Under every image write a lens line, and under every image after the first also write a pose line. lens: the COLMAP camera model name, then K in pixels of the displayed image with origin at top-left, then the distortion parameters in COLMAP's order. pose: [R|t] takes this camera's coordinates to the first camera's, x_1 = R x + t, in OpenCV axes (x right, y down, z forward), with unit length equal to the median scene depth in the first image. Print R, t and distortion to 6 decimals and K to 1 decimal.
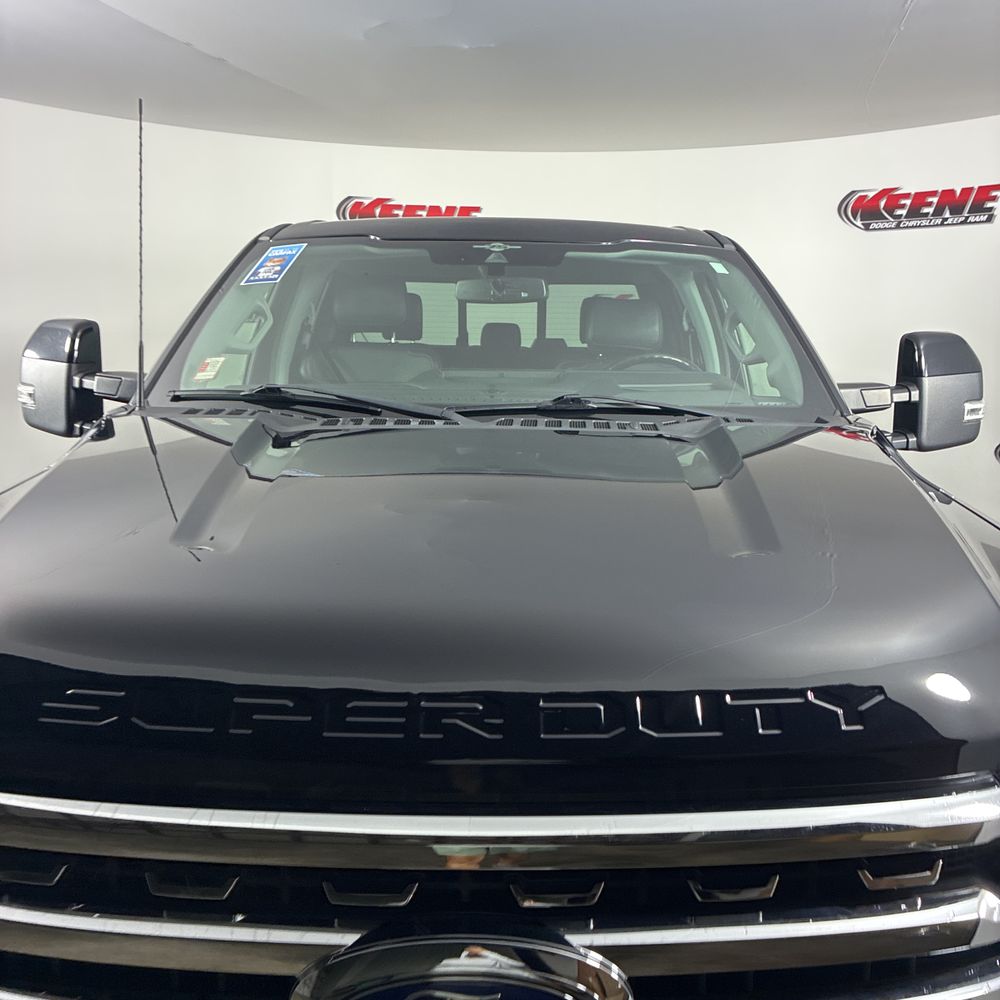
lens RADIAL K [[998.8, 0, 498.8], [0, 998.8, 486.0], [0, 0, 1]] dist [0.009746, -0.041028]
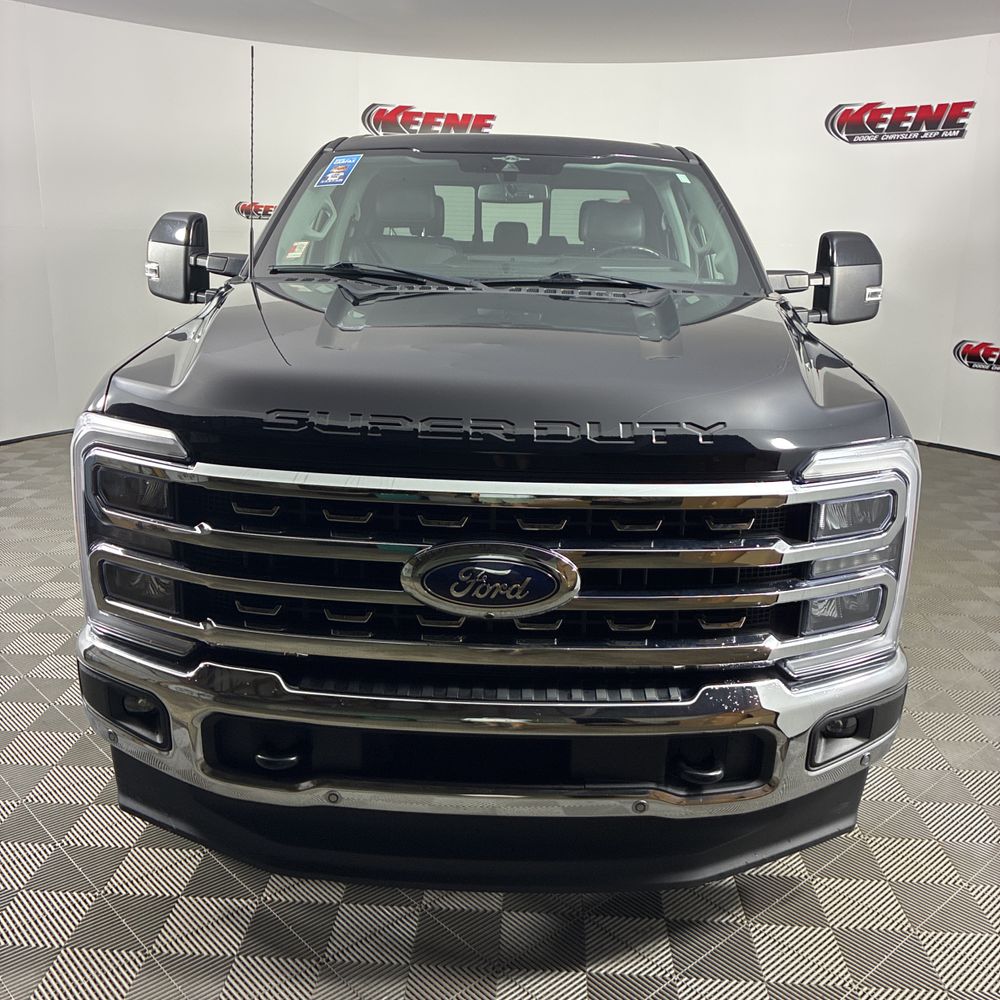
lens RADIAL K [[1060.8, 0, 471.9], [0, 1060.8, 528.5], [0, 0, 1]] dist [-0.041423, 0.029986]
pose [[0.999483, 0.021093, -0.024282, -0.009369], [-0.018206, 0.993369, 0.113521, 0.080187], [0.026515, -0.113020, 0.993239, -0.405667]]
